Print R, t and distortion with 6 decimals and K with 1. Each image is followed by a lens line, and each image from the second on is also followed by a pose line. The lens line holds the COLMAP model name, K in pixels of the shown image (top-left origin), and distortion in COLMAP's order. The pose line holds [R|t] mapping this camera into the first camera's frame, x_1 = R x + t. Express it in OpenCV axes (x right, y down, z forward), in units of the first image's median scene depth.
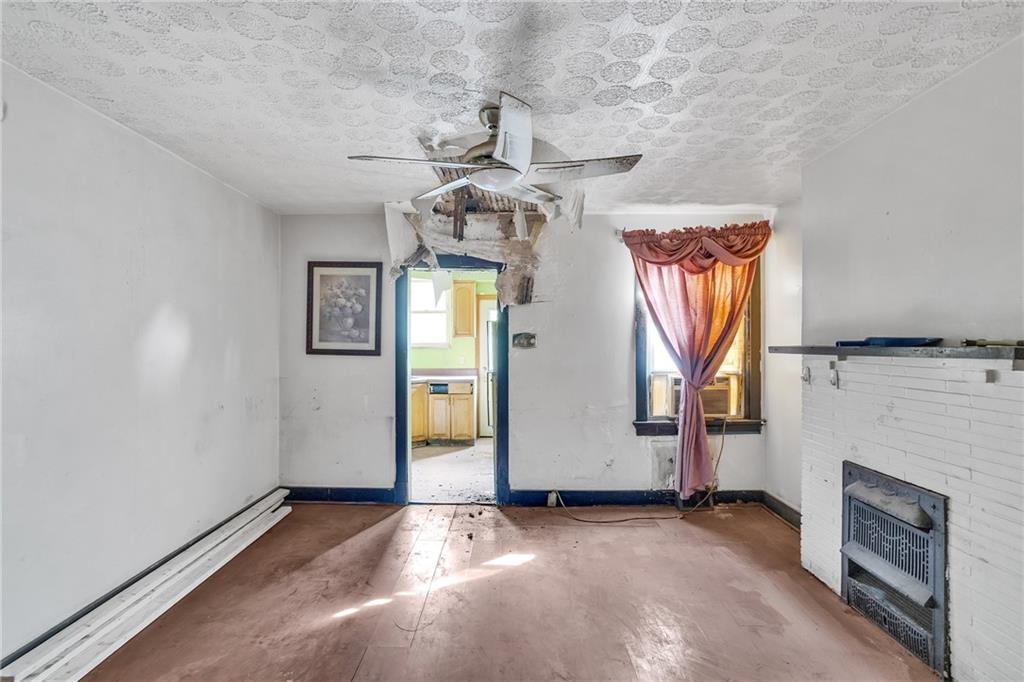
lens RADIAL K [[490.0, 0, 508.6], [0, 490.0, 334.9], [0, 0, 1]] dist [-0.001489, 0.000116]
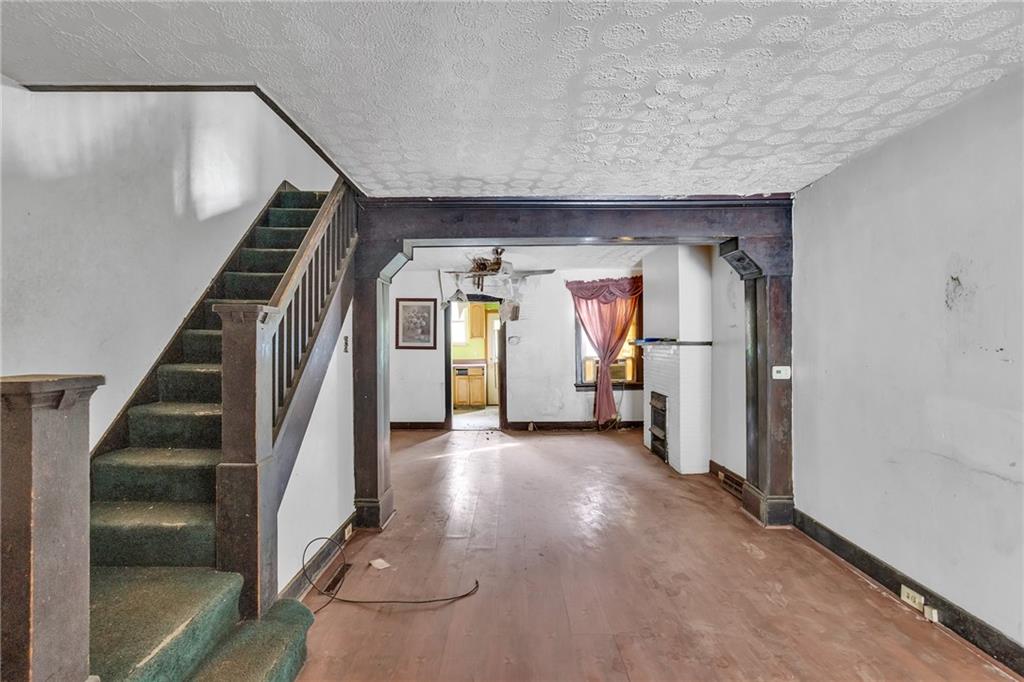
lens RADIAL K [[490.0, 0, 508.6], [0, 490.0, 334.9], [0, 0, 1]] dist [-0.001489, 0.000116]
pose [[0.999952, -0.009806, 0.000409, 0.008533], [0.009805, 0.999951, 0.001640, -0.012596], [-0.000425, -0.001636, 0.999999, -0.846228]]
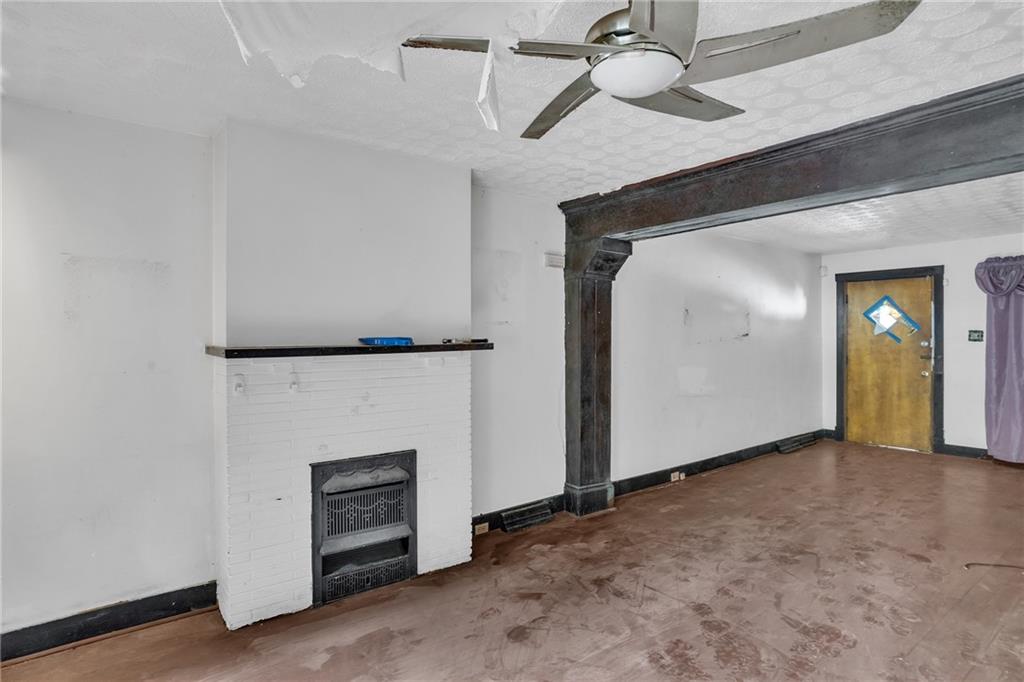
lens RADIAL K [[546.7, 0, 512.0], [0, 546.7, 341.0], [0, 0, 1]] dist [-0.000832, 0.000080]
pose [[-0.625738, -0.005584, 0.780013, -0.257582], [-0.011278, 0.999935, -0.001889, 0.006552], [-0.779952, -0.009979, -0.625760, 0.872924]]
